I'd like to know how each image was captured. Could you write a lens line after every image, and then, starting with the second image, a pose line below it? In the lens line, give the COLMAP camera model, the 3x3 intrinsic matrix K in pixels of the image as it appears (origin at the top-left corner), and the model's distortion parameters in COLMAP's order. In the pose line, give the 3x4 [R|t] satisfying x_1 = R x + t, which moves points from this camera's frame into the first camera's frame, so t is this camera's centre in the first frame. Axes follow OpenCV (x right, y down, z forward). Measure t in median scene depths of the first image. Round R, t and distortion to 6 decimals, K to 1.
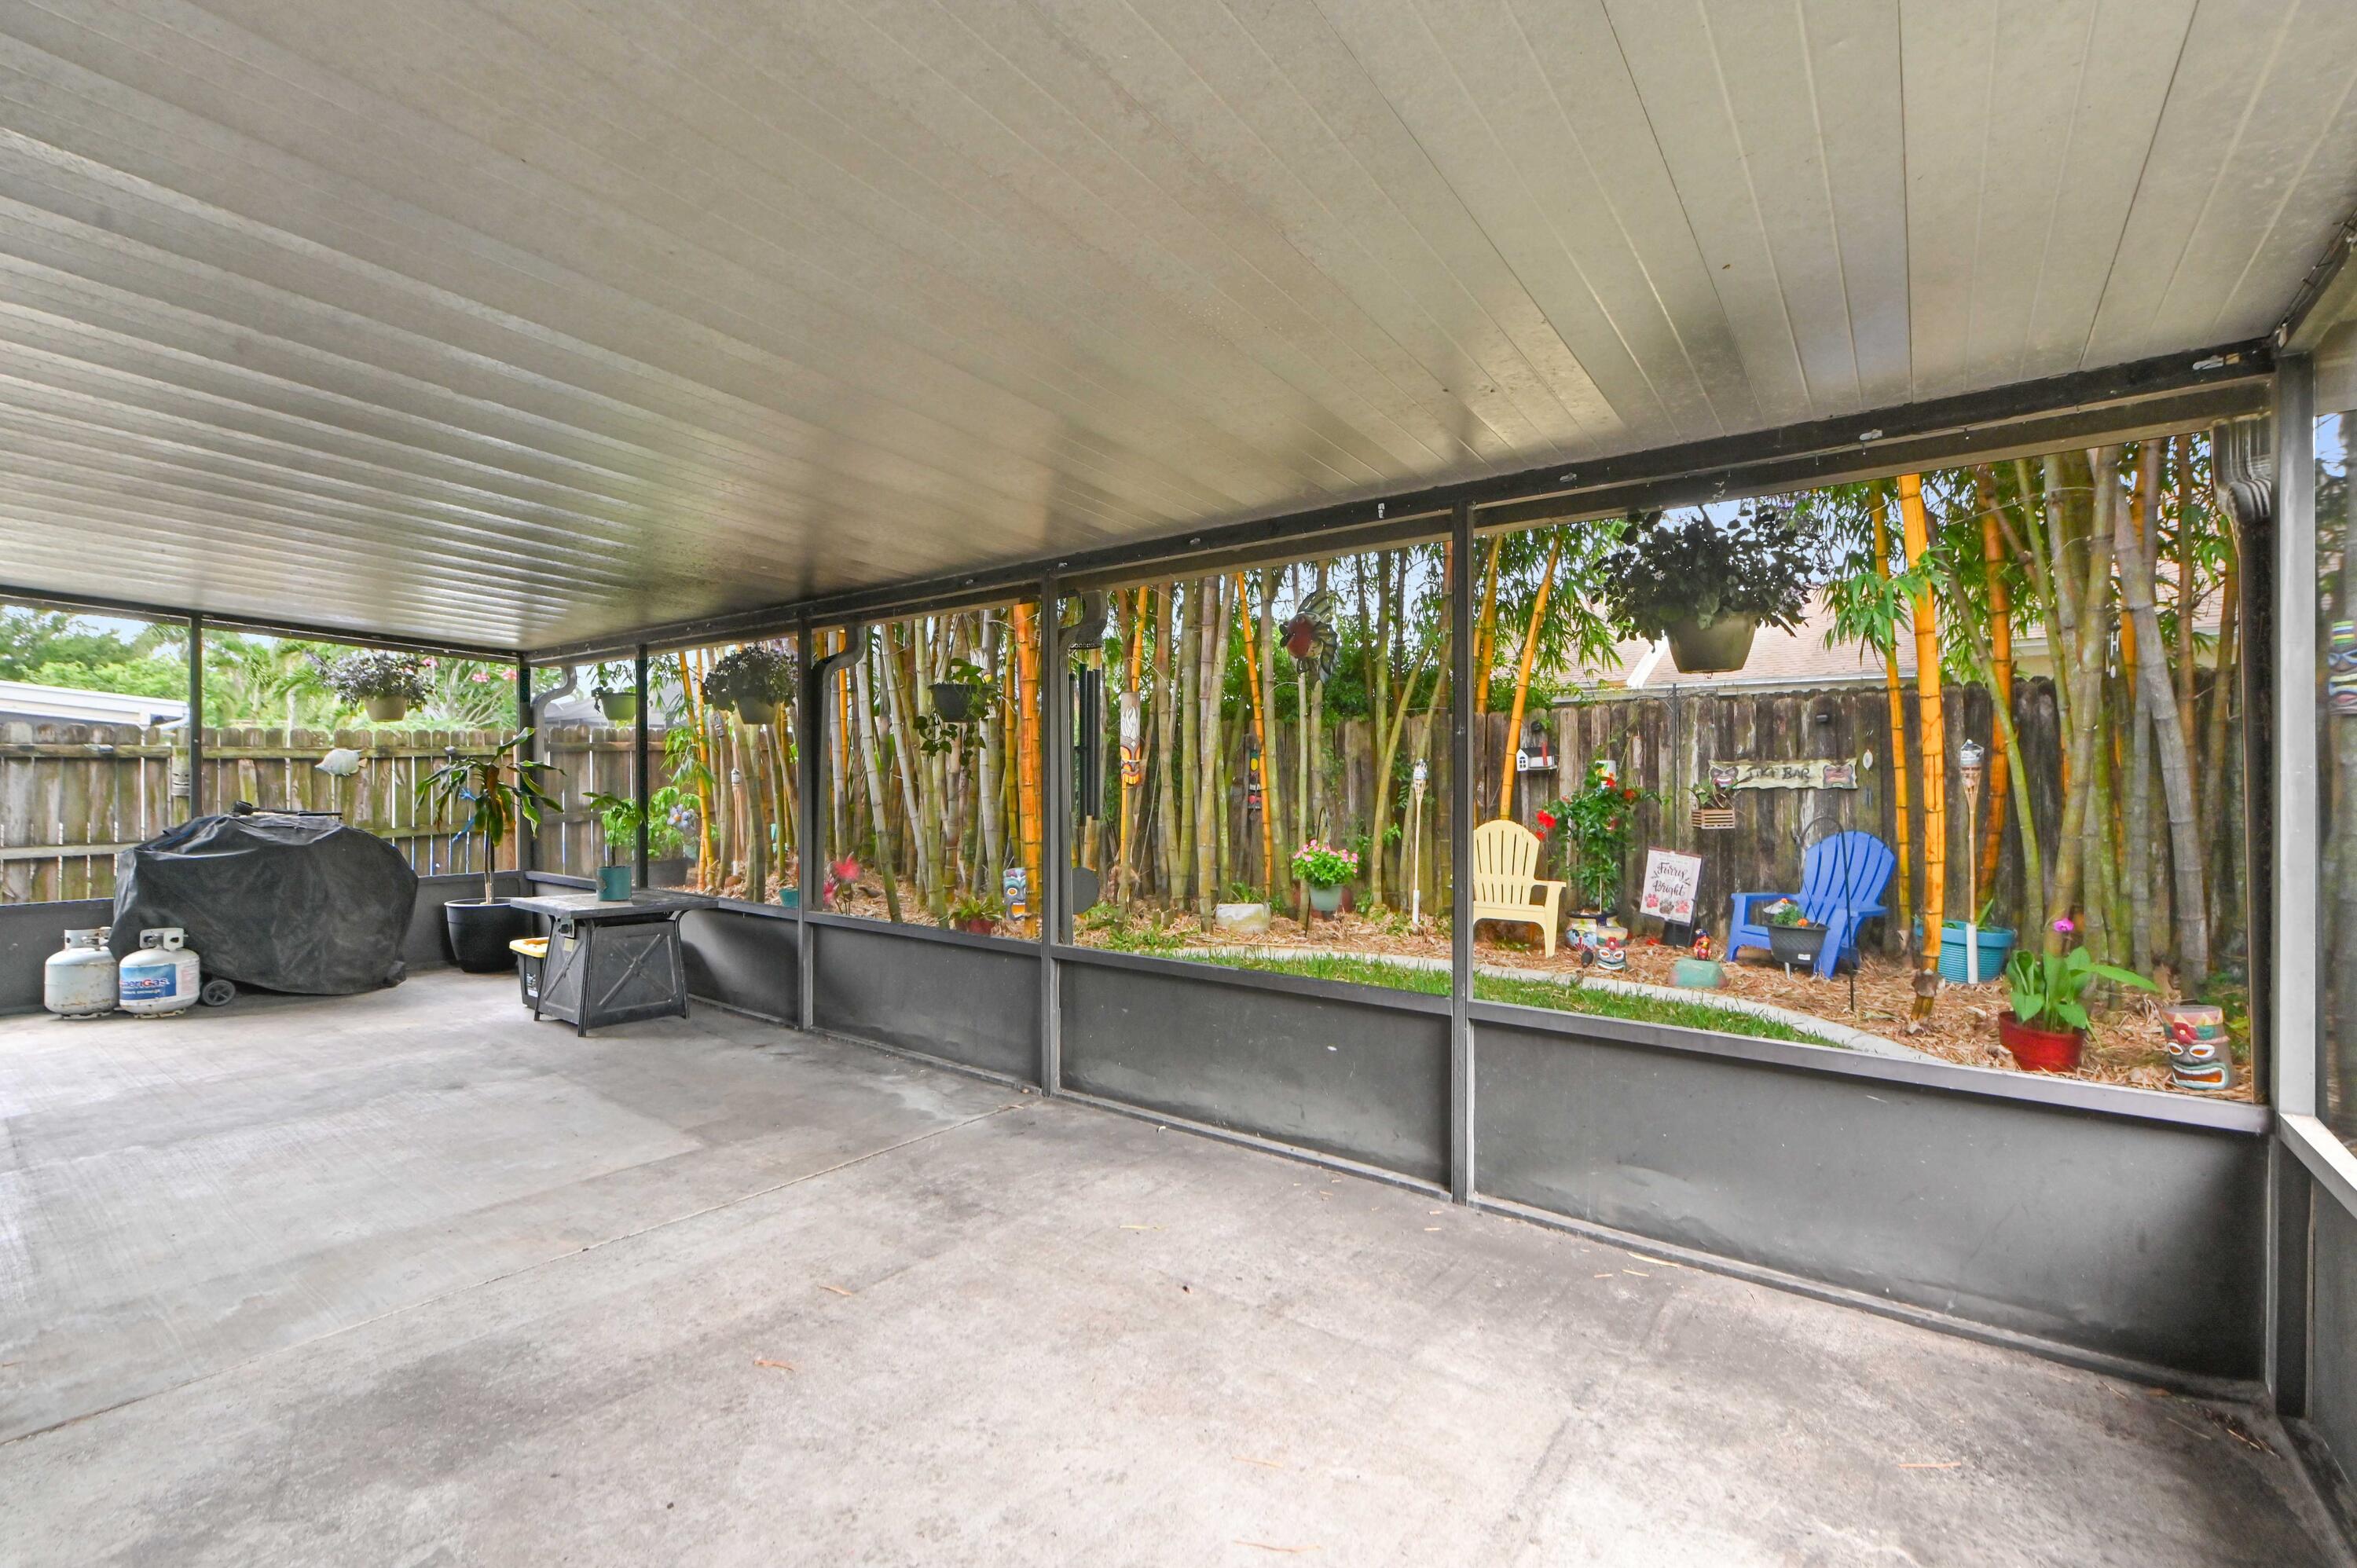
lens RADIAL K [[1002.5, 0, 1203.9], [0, 1002.5, 783.3], [0, 0, 1]] dist [-0.012167, -0.000164]
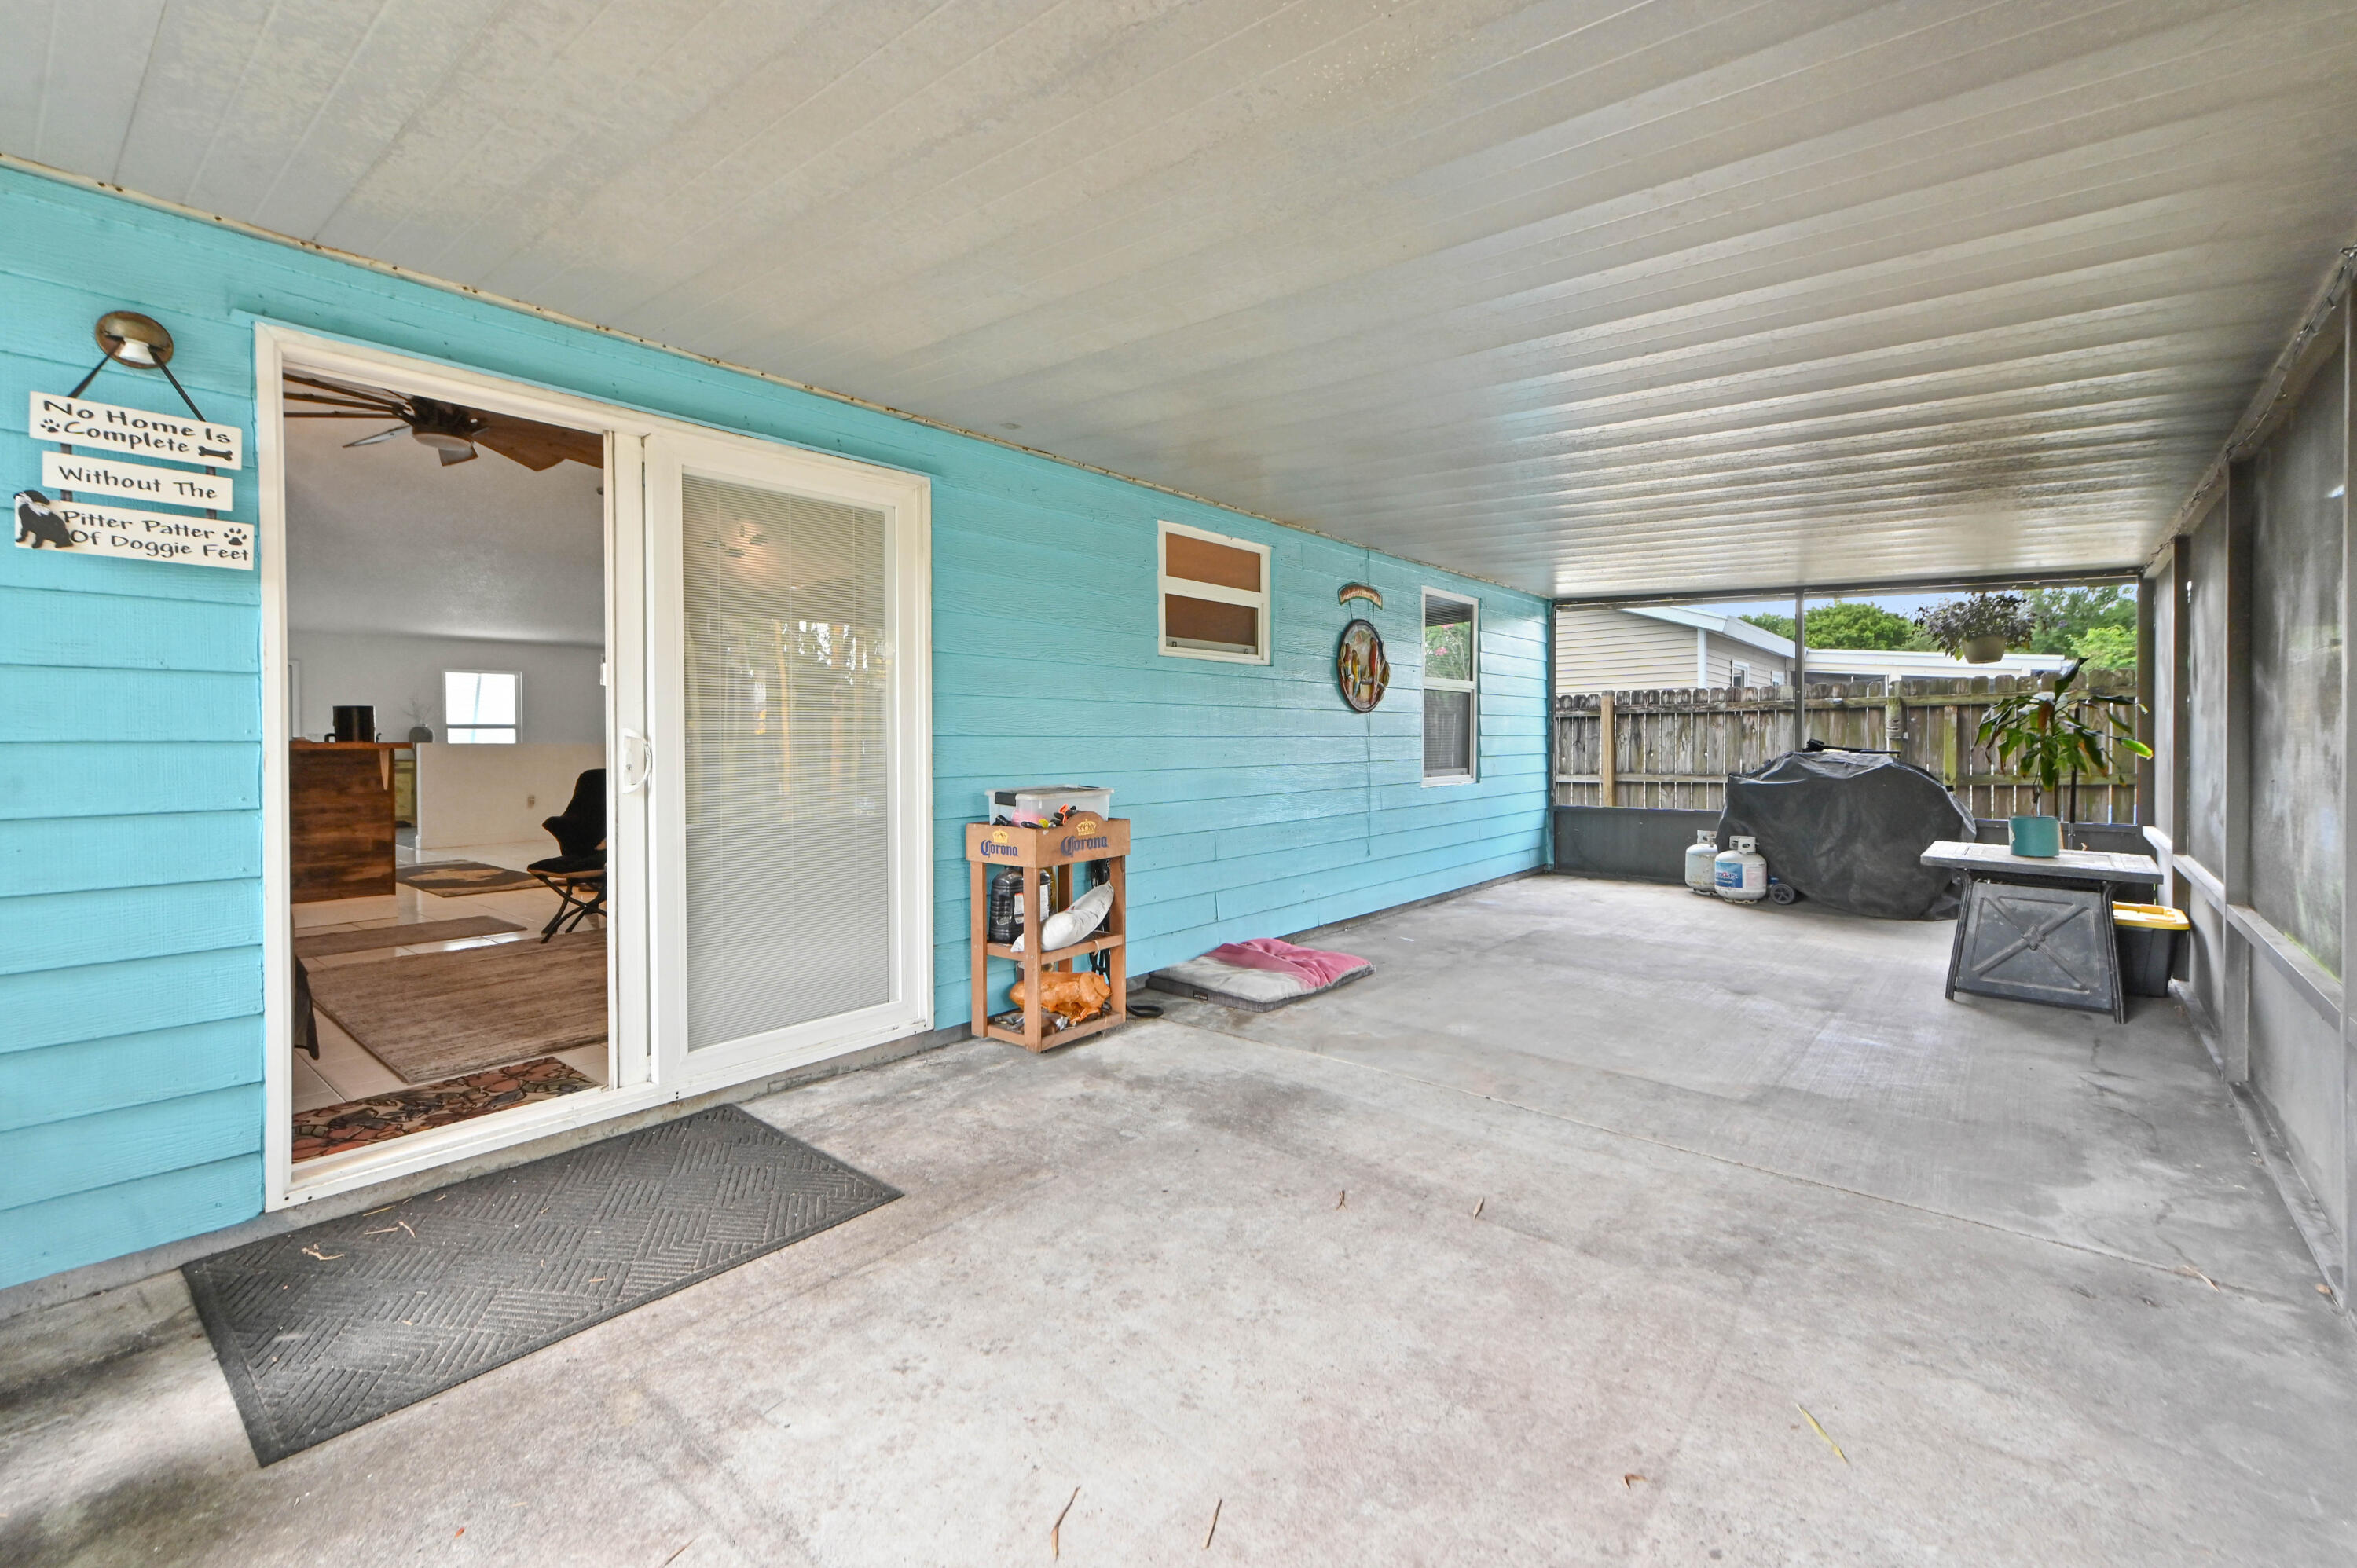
lens RADIAL K [[1011.5, 0, 1229.1], [0, 1011.5, 749.7], [0, 0, 1]] dist [0.004057, 0.000280]
pose [[-0.054765, 0.009233, -0.998457, 0.504528], [0.003475, 0.999953, 0.009056, 0.027948], [0.998493, -0.002973, -0.054795, 0.617674]]
